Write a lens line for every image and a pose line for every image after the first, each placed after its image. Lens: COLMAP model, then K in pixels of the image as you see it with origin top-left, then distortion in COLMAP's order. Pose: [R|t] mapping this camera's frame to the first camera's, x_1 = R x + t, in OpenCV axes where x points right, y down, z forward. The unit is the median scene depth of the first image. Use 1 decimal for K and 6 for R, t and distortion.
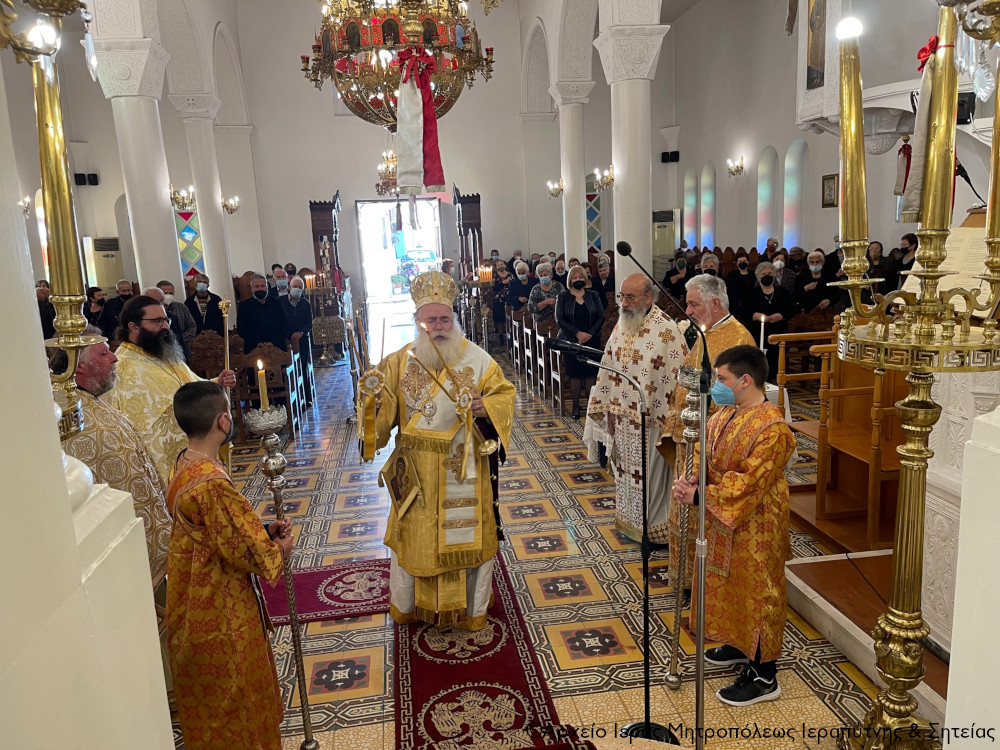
lens RADIAL K [[746.3, 0, 498.7], [0, 746.3, 370.8], [0, 0, 1]] dist [0.049044, -0.045635]
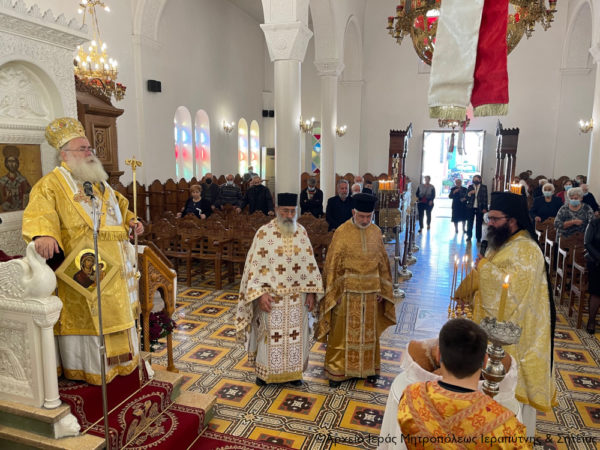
lens RADIAL K [[447.8, 0, 299.6], [0, 447.8, 227.5], [0, 0, 1]] dist [0.049044, -0.045635]
pose [[0.896415, 0.128228, -0.424261, -0.012027], [-0.132624, 0.990979, 0.019294, -0.029324], [0.422907, 0.038971, 0.905335, 0.131779]]
